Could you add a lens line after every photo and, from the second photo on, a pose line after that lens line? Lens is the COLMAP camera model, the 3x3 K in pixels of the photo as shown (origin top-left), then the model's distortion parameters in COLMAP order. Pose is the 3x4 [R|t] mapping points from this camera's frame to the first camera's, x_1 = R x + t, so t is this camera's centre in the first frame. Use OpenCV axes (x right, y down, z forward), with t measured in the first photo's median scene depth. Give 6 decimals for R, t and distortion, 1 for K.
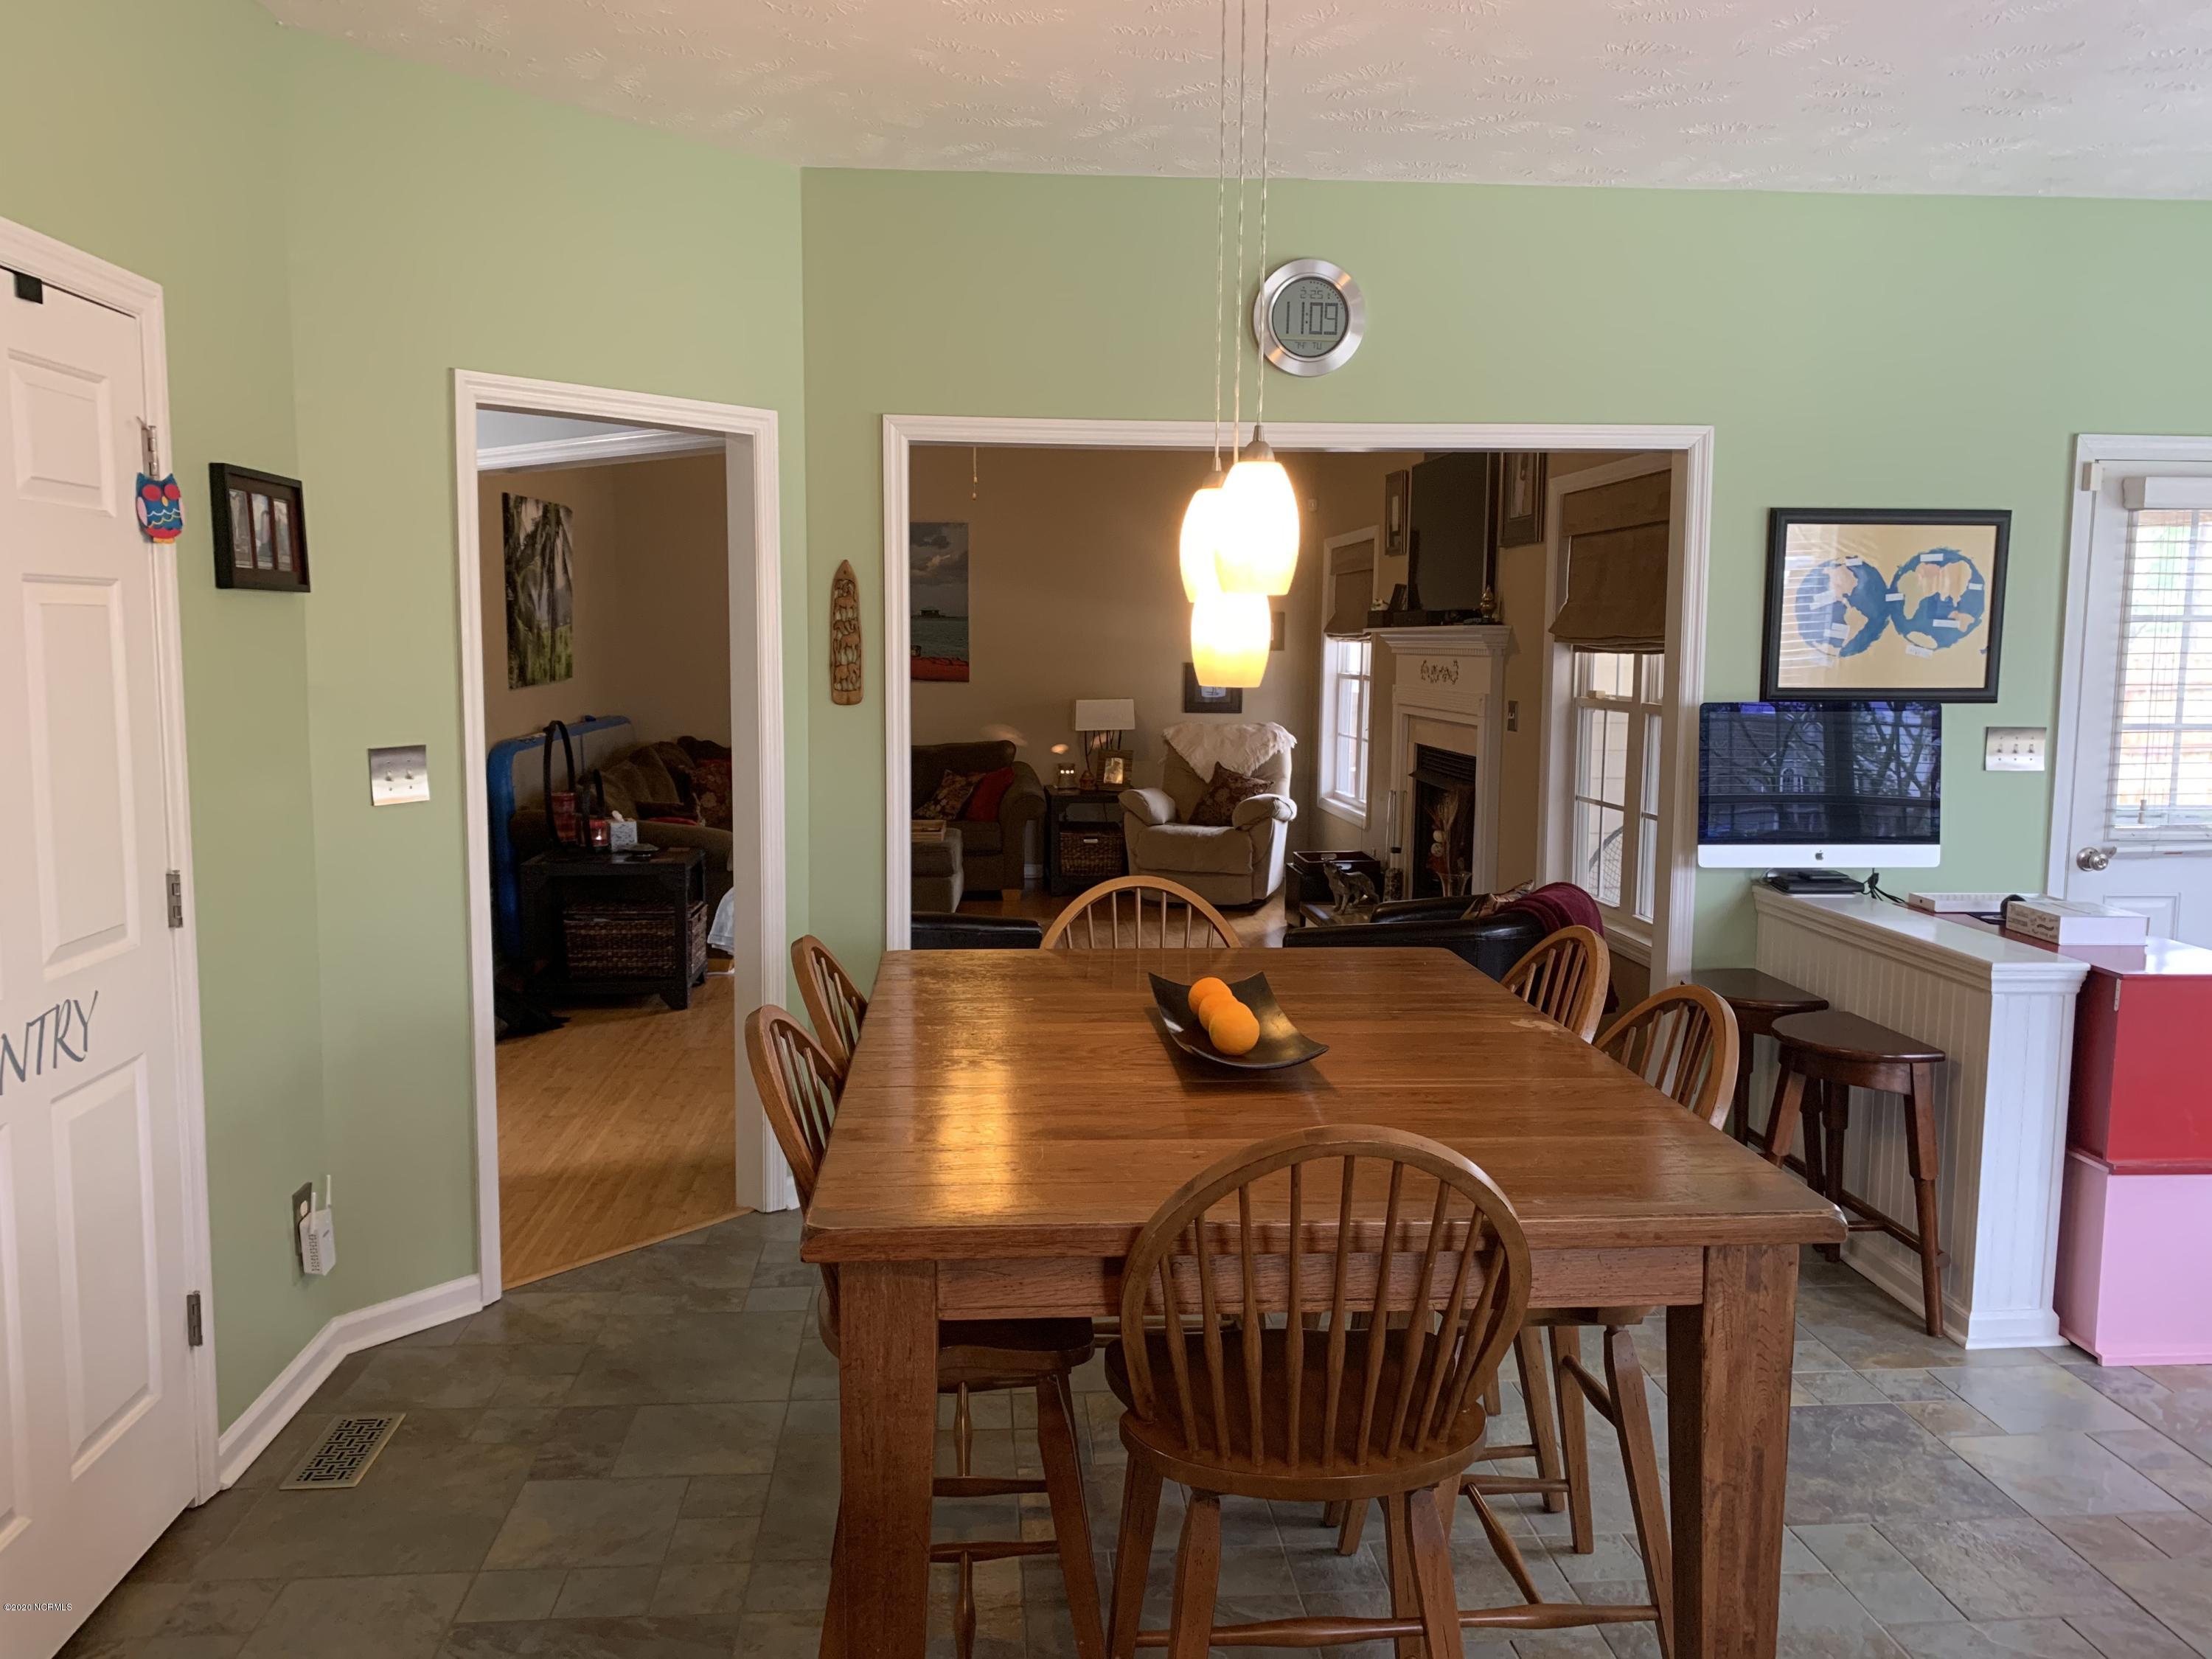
lens RADIAL K [[1671.3, 0, 1101.2], [0, 1671.3, 818.6], [0, 0, 1]] dist [0.076573, -0.094967]
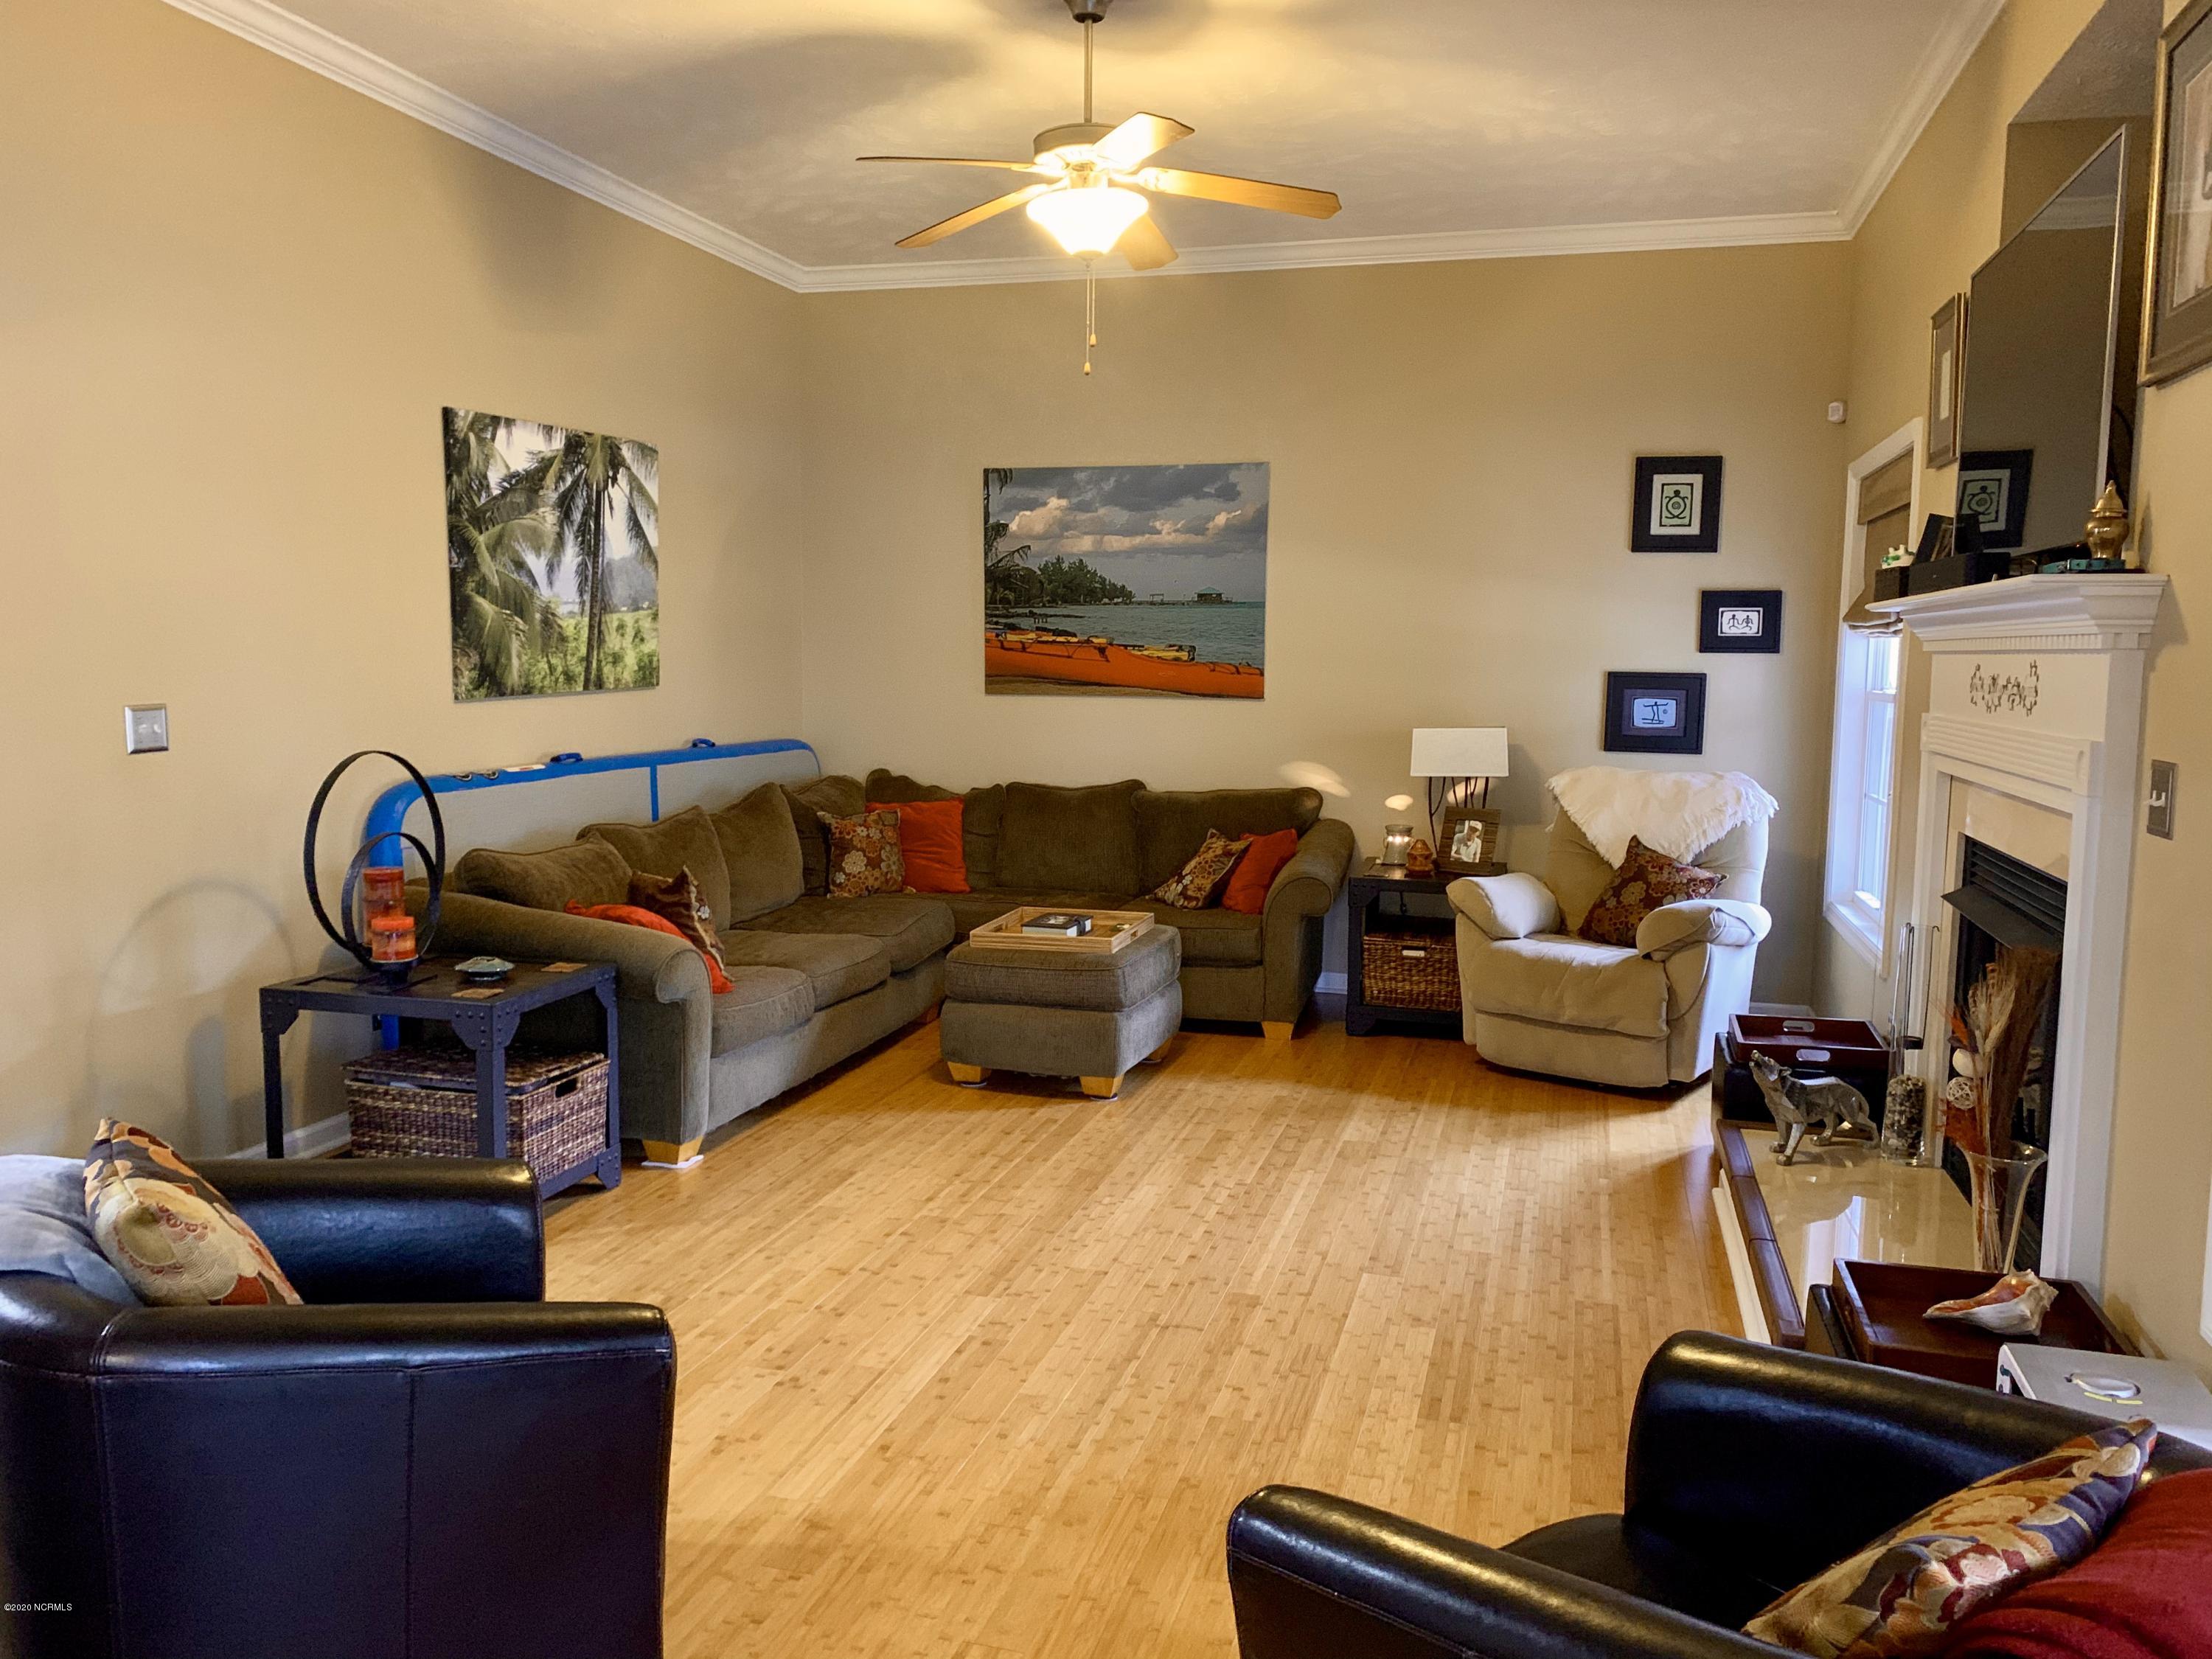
lens RADIAL K [[1671.3, 0, 1101.2], [0, 1671.3, 818.6], [0, 0, 1]] dist [0.076573, -0.094967]
pose [[0.935479, 0.038531, -0.351276, 0.109758], [-0.041964, 0.999117, -0.002163, -0.032804], [0.350883, 0.016765, 0.936269, 0.387544]]
